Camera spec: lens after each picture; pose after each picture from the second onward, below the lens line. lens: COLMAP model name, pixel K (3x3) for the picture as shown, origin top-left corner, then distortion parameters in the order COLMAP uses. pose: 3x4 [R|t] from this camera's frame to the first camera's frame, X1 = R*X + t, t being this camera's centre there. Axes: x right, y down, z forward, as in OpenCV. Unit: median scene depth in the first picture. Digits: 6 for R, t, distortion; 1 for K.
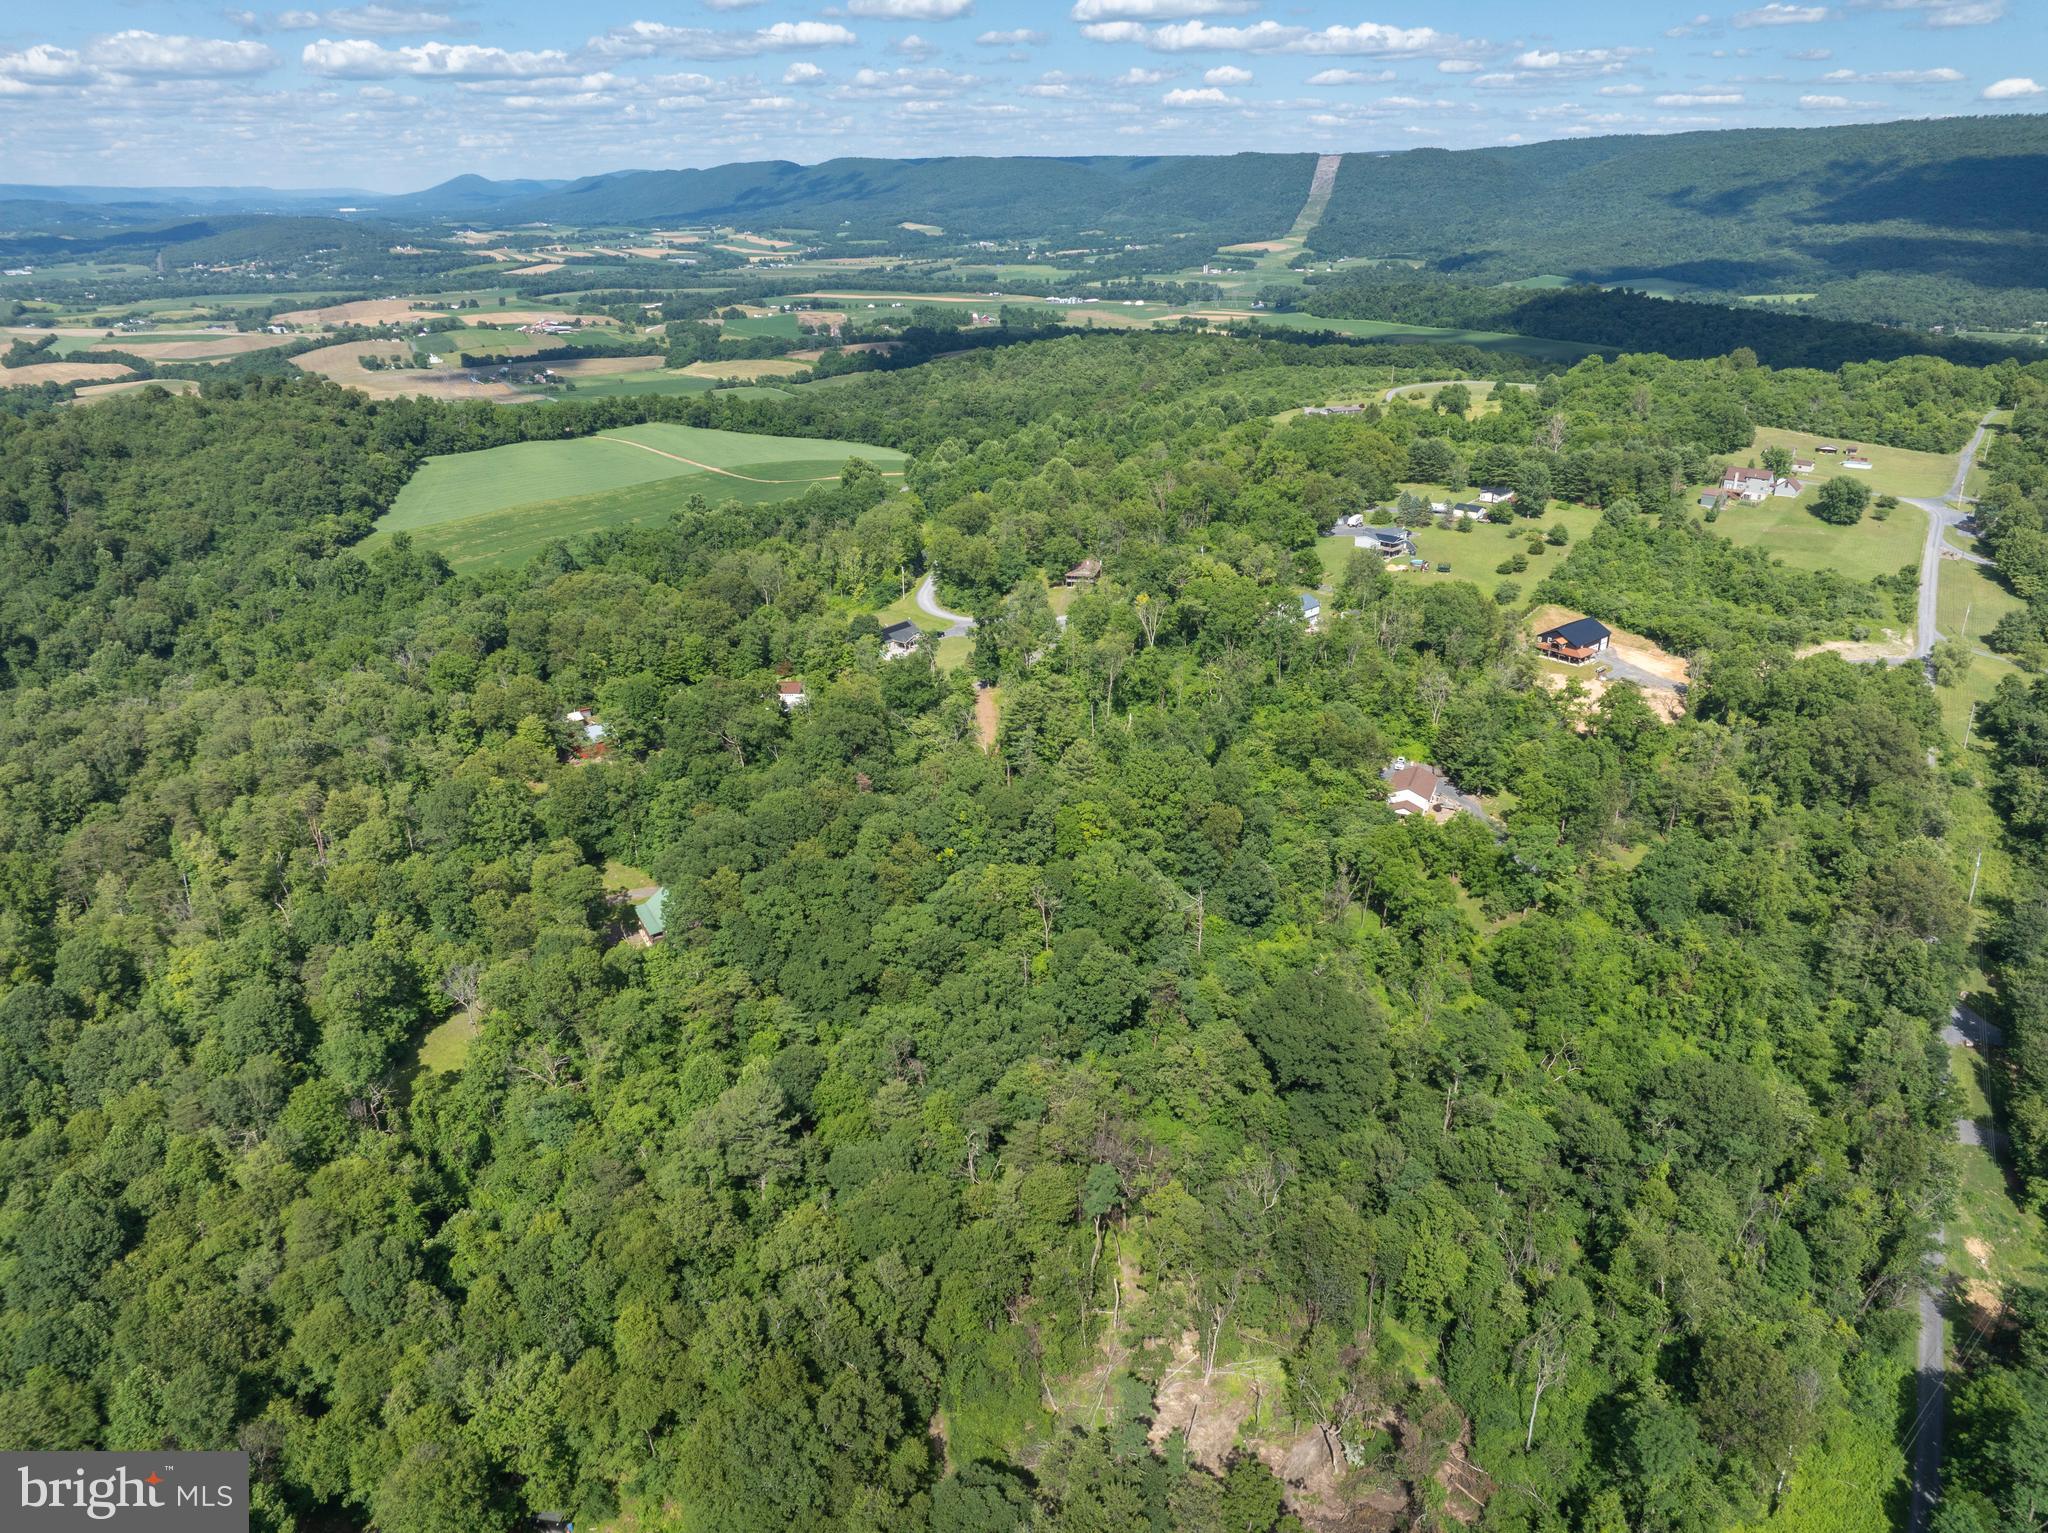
lens RADIAL K [[1441.5, 0, 1033.3], [0, 1441.5, 752.0], [0, 0, 1]] dist [-0.048714, 0.018726]
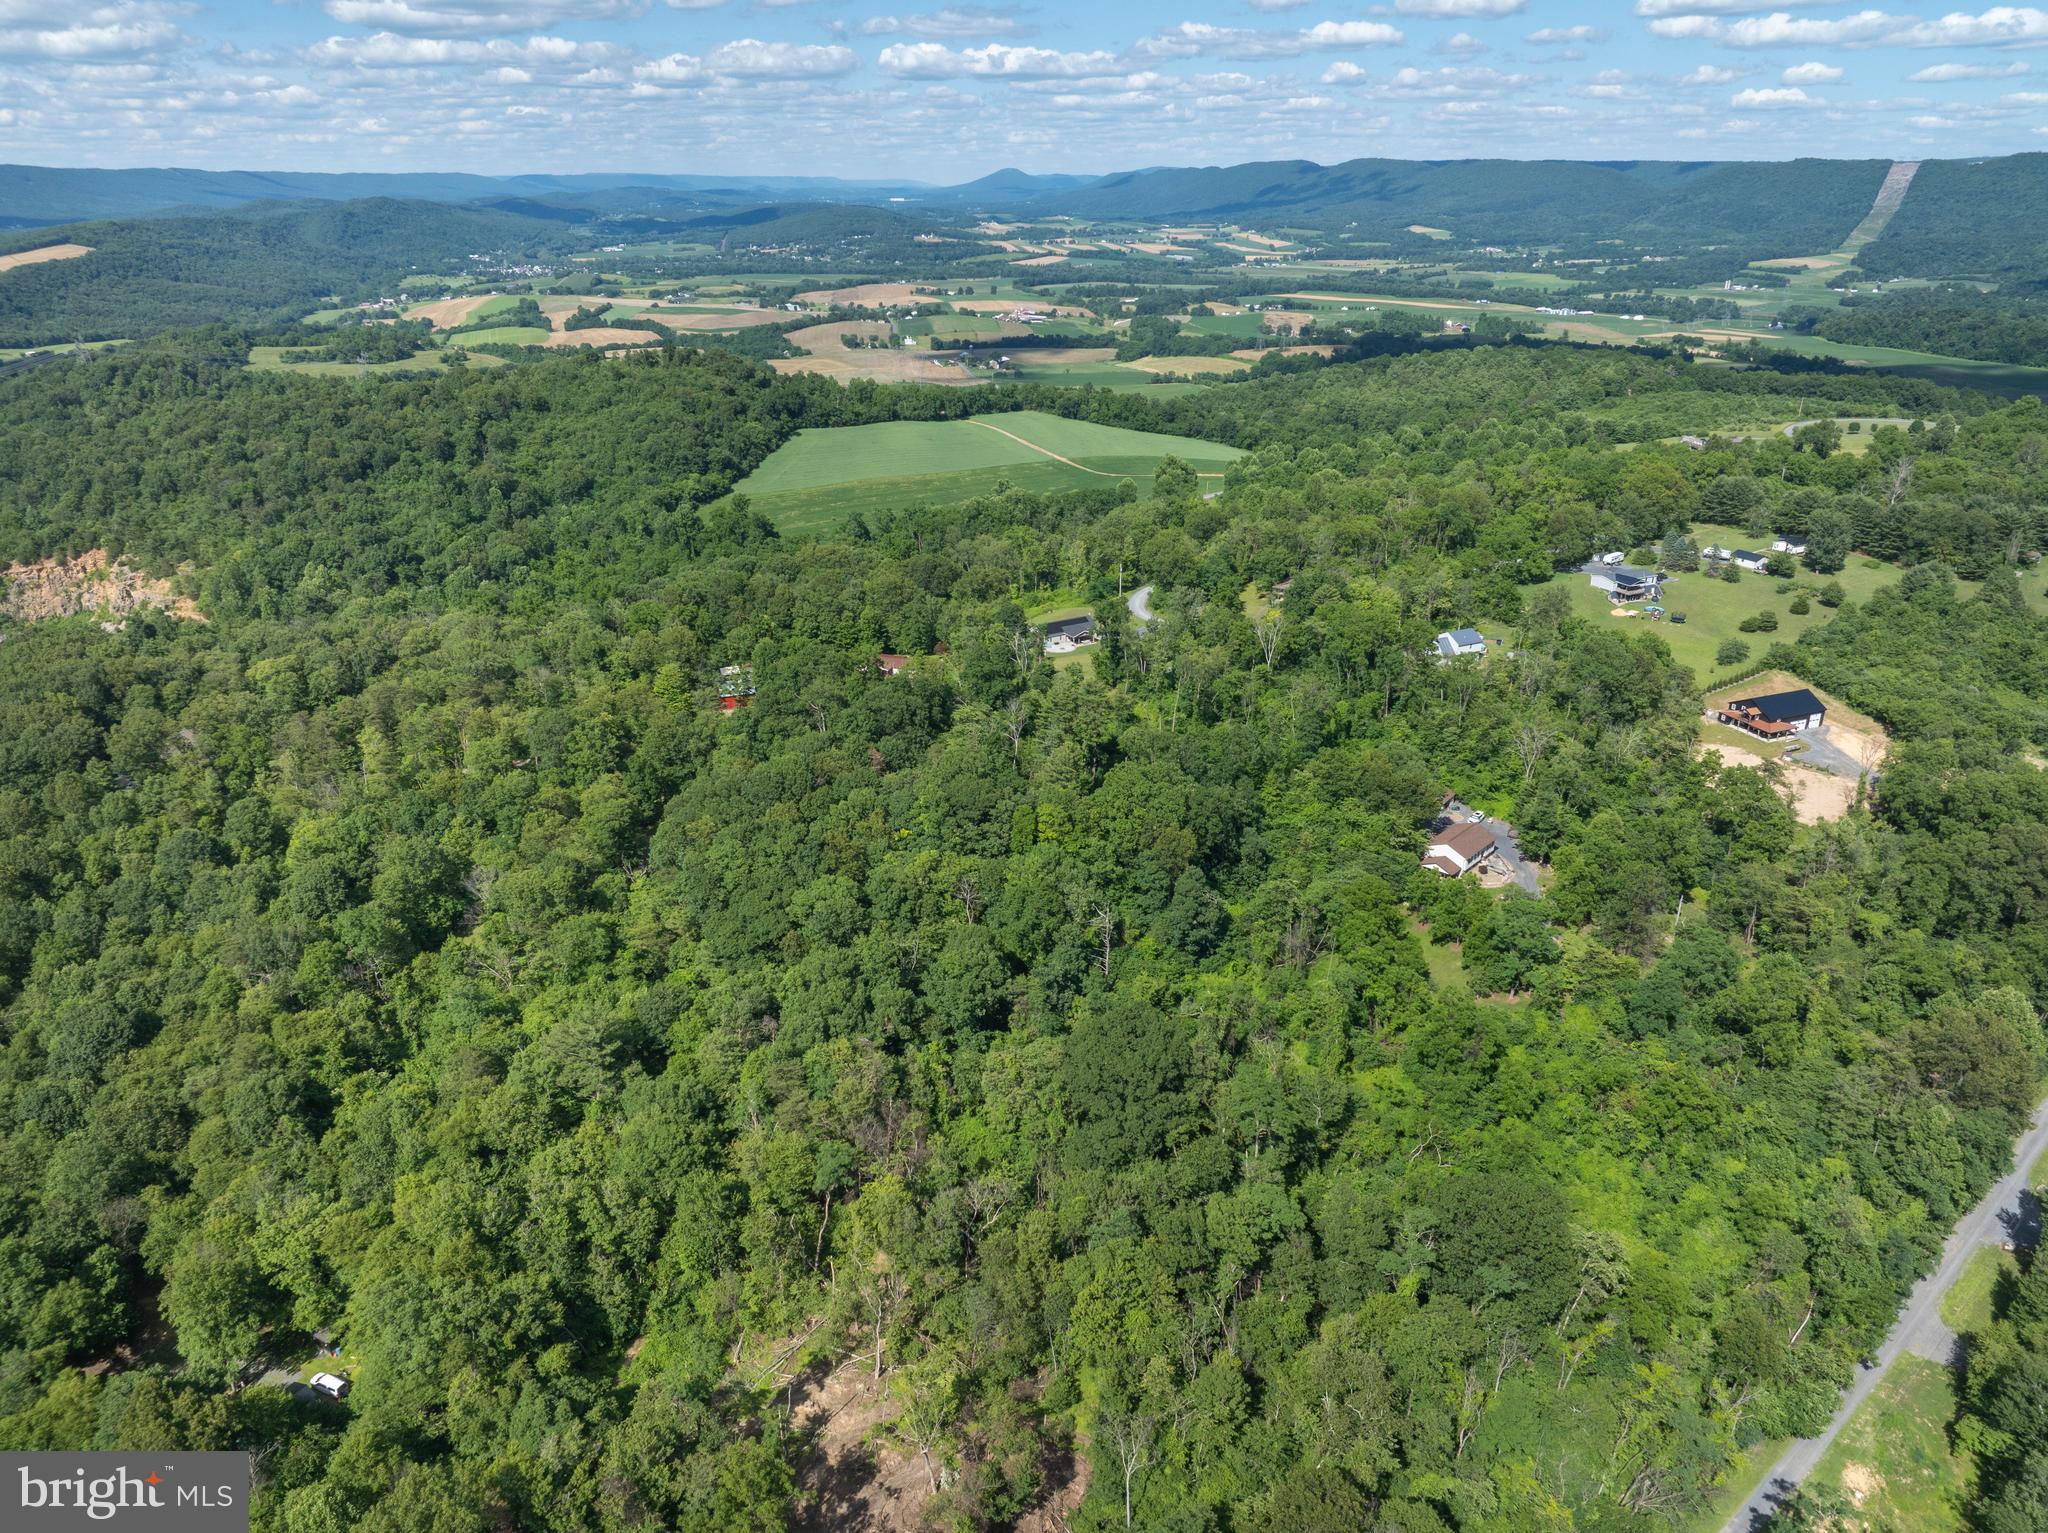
lens RADIAL K [[1441.5, 0, 1035.3], [0, 1441.5, 753.0], [0, 0, 1]] dist [-0.048714, 0.018726]
pose [[0.943497, 0.128550, -0.305430, 0.081937], [-0.128288, 0.991514, 0.021020, -0.005056], [0.305541, 0.019351, 0.951982, 0.011456]]
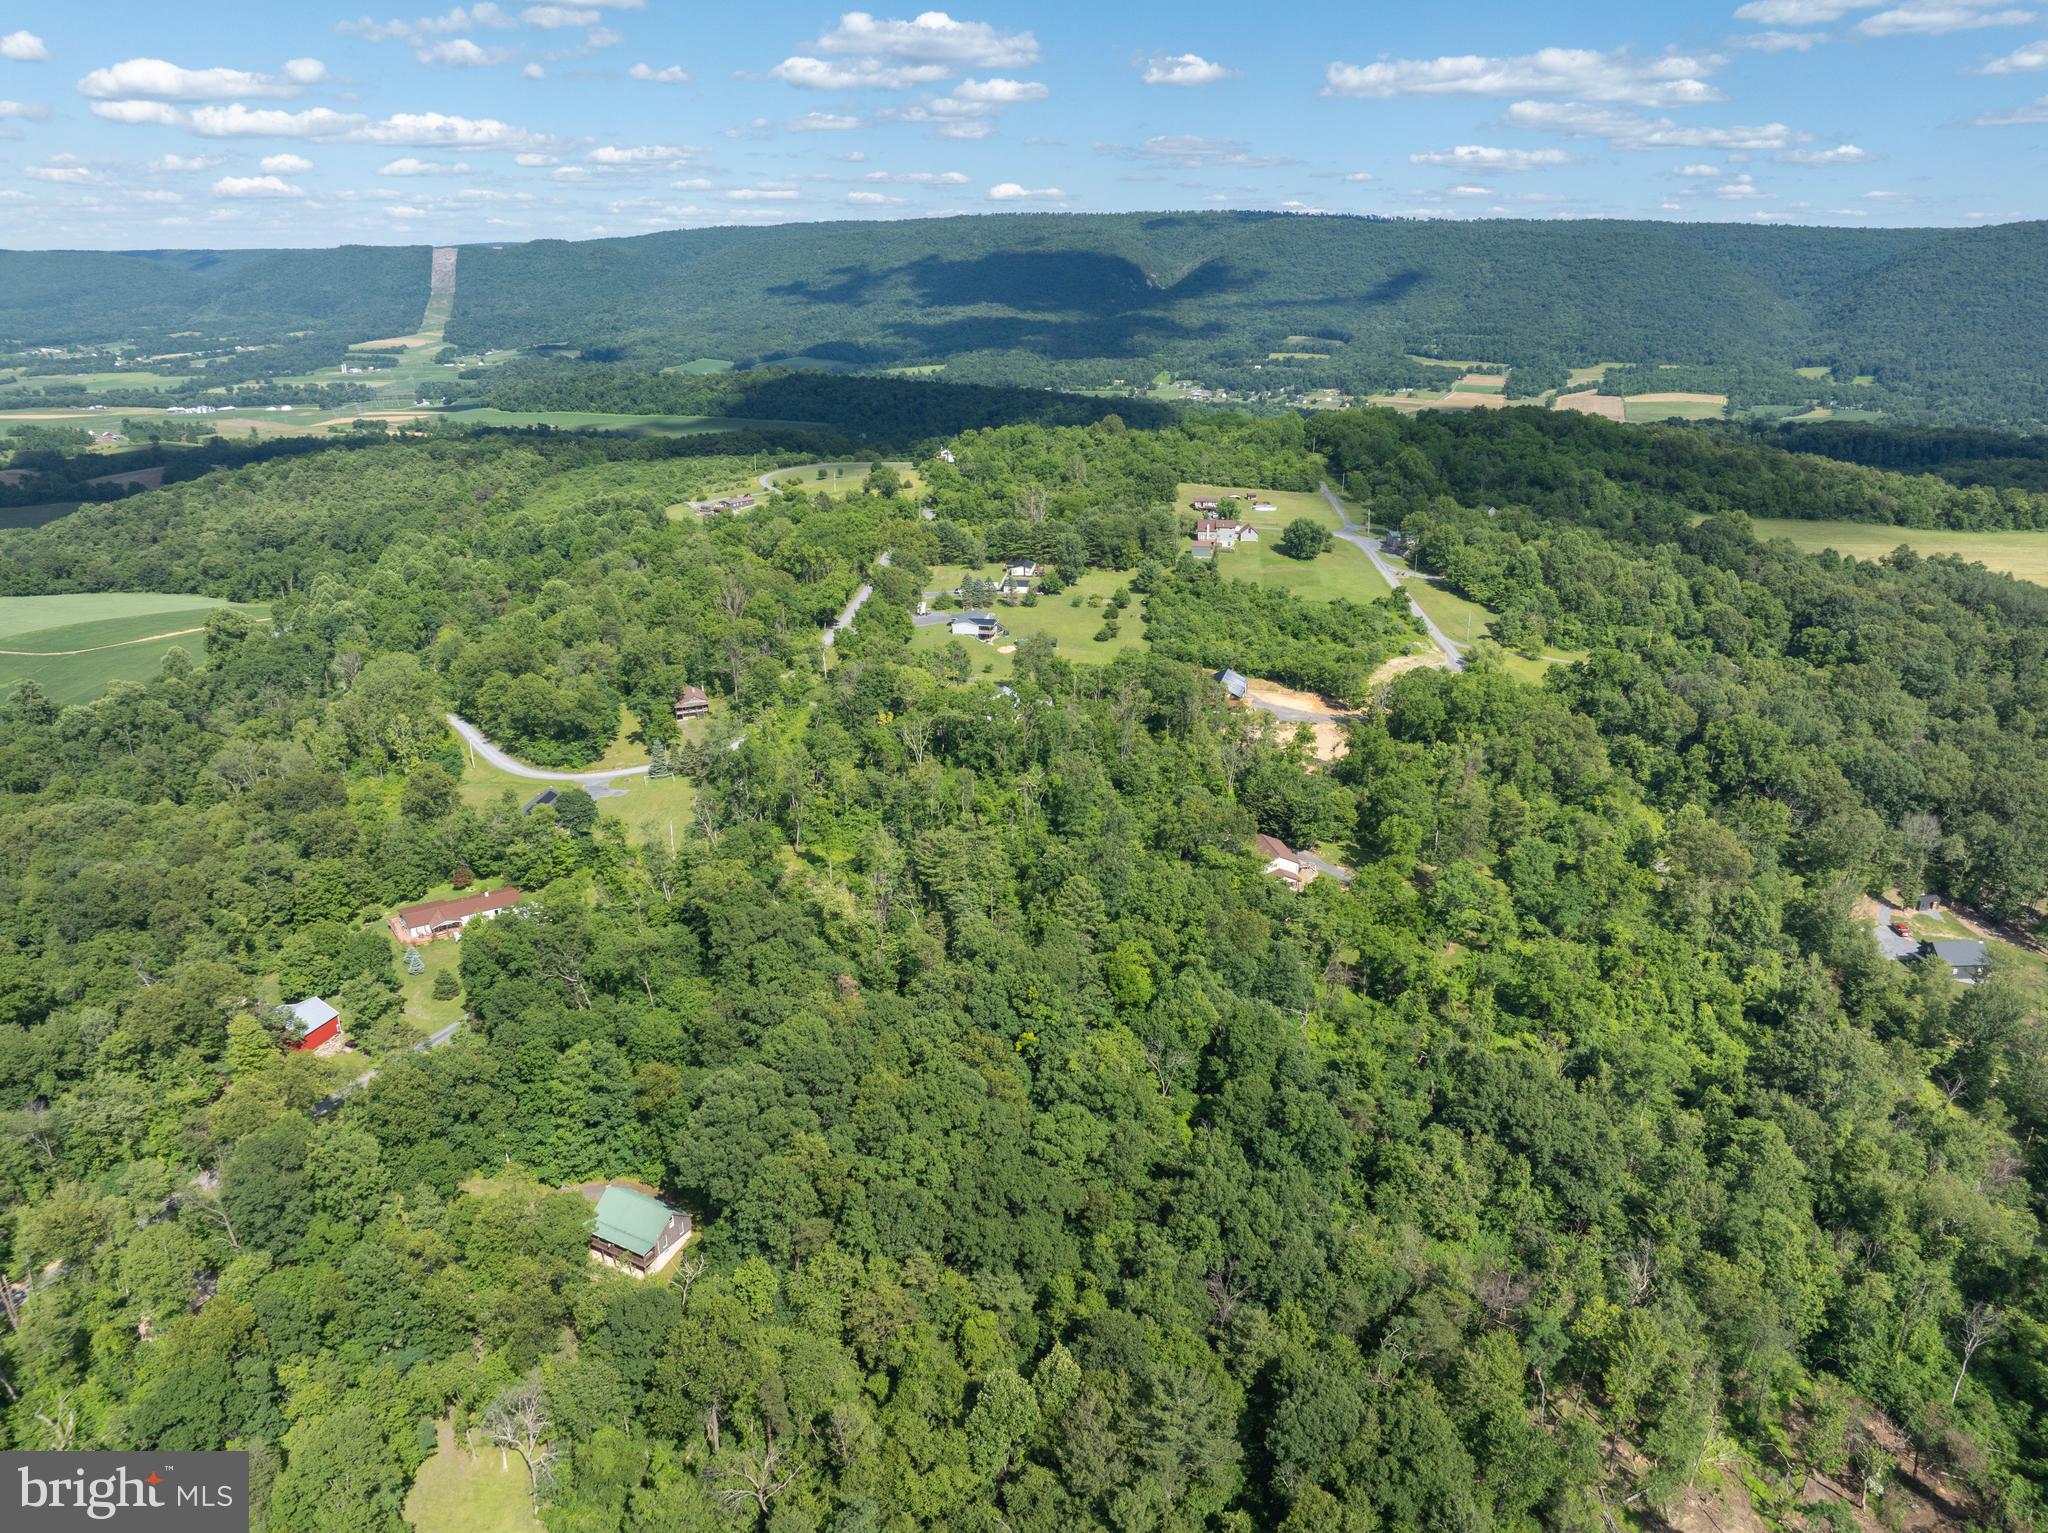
lens RADIAL K [[1441.5, 0, 1035.0], [0, 1441.5, 758.2], [0, 0, 1]] dist [-0.048714, 0.018726]
pose [[0.837731, -0.172066, 0.518267, -0.114563], [0.199017, 0.979989, 0.003667, -0.023372], [-0.508527, 0.100072, 0.855211, 0.060810]]
